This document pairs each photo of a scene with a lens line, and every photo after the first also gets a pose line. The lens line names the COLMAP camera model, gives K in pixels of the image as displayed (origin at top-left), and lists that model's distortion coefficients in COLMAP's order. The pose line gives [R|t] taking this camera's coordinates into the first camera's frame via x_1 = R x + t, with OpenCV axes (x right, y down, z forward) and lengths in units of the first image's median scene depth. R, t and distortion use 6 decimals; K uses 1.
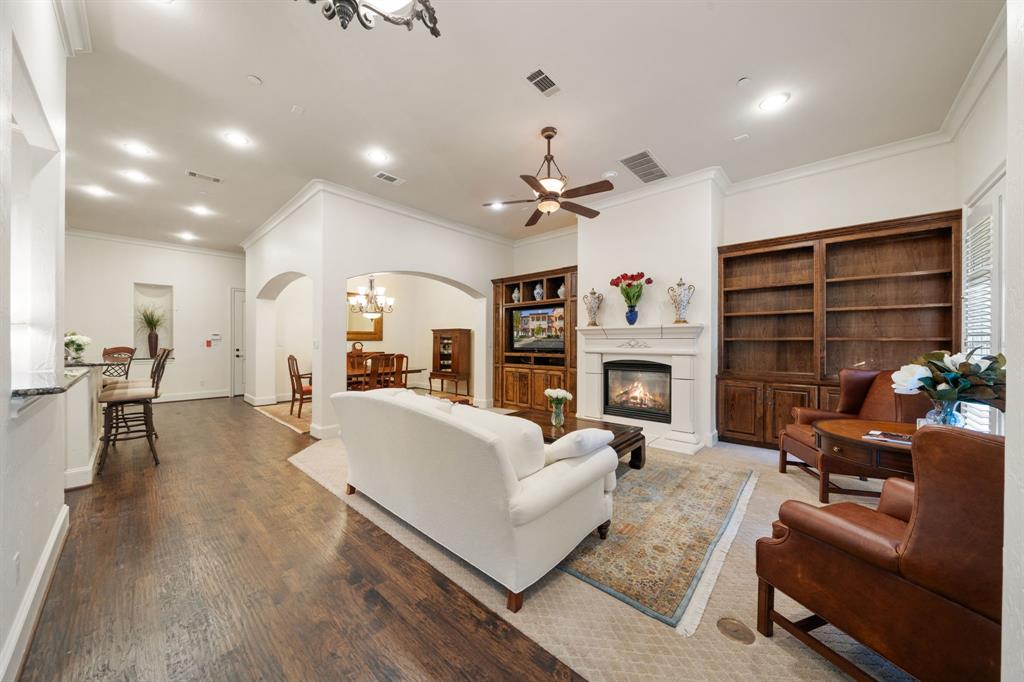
lens RADIAL K [[359.3, 0, 519.1], [0, 359.3, 343.3], [0, 0, 1]] dist [-0.004611, 0.000188]
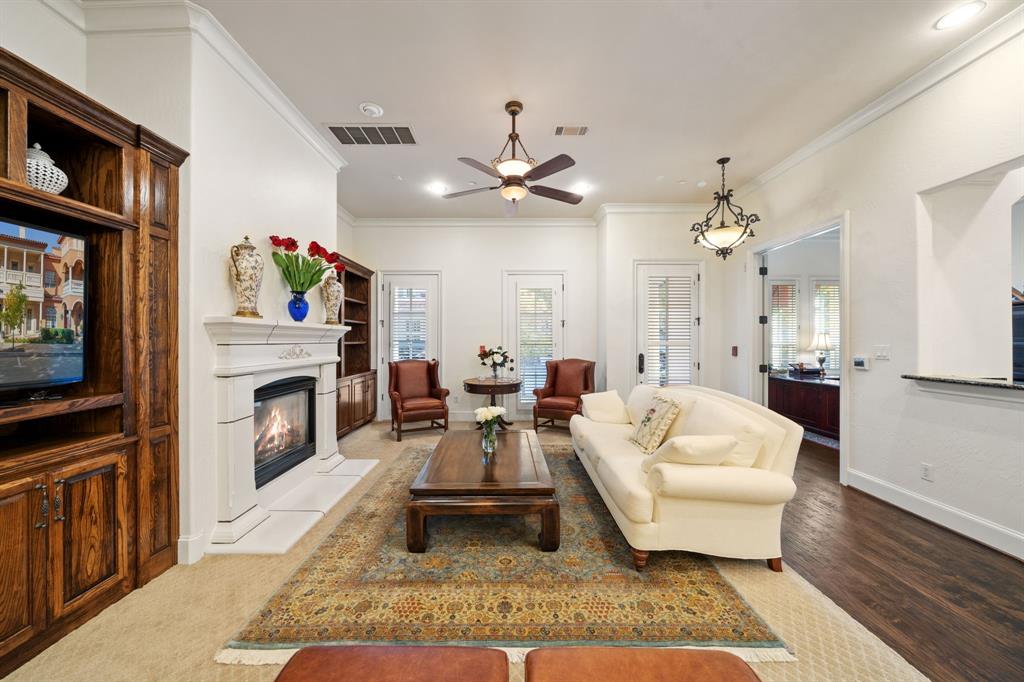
lens RADIAL K [[359.3, 0, 497.9], [0, 359.3, 339.5], [0, 0, 1]] dist [-0.004611, 0.000188]
pose [[-0.652554, -0.000877, 0.757742, -0.321582], [-0.001485, 0.999999, -0.000121, -0.016737], [-0.757741, -0.001204, -0.652555, 0.928017]]
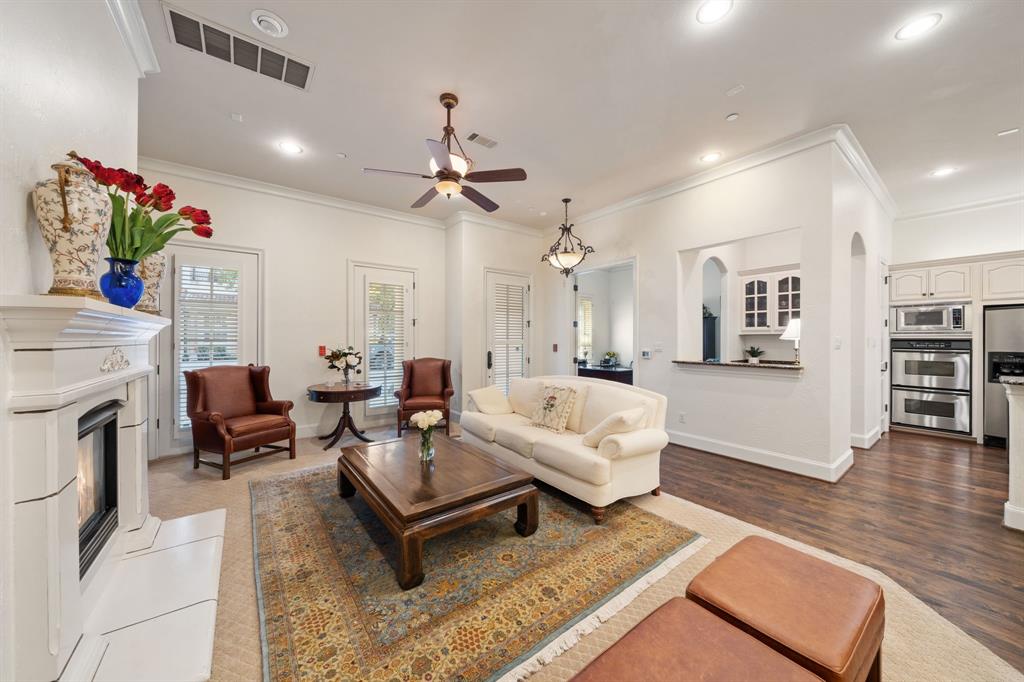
lens RADIAL K [[359.3, 0, 500.4], [0, 359.3, 337.8], [0, 0, 1]] dist [-0.004611, 0.000188]
pose [[-0.978014, -0.002190, 0.208525, -0.124518], [-0.002704, 0.999994, -0.002178, -0.017858], [-0.208519, -0.002694, -0.978015, 1.047044]]
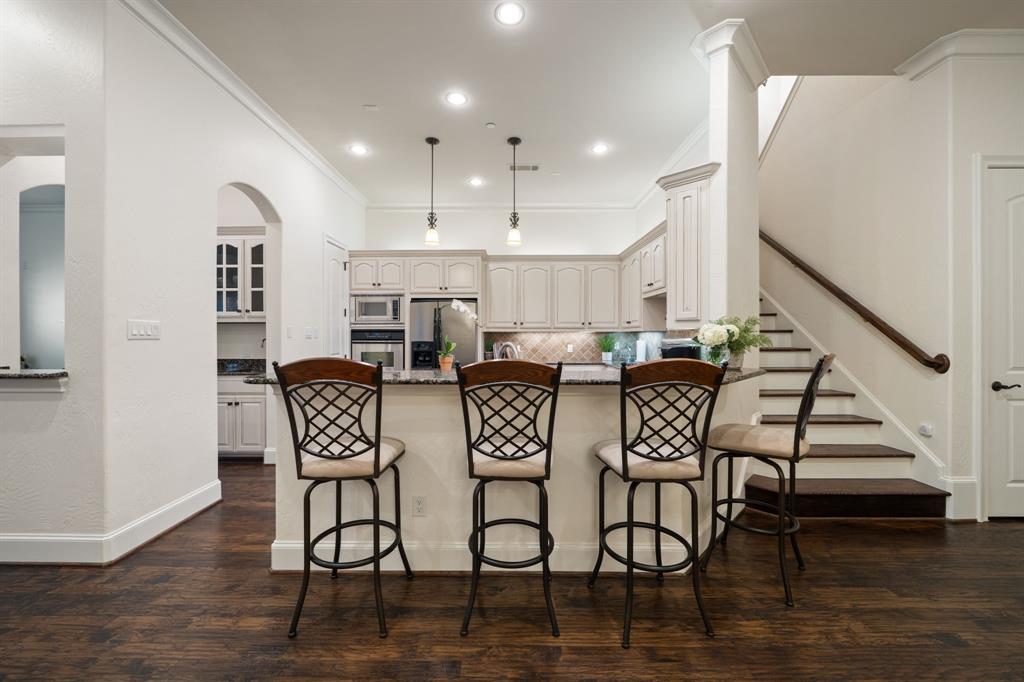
lens RADIAL K [[399.1, 0, 504.8], [0, 399.1, 336.1], [0, 0, 1]] dist [0.000241, -0.000032]
pose [[-0.760781, 0.003145, -0.649001, -0.525732], [0.000429, 0.999990, 0.004343, -0.009455], [0.649009, 0.003026, -0.760775, 0.925198]]
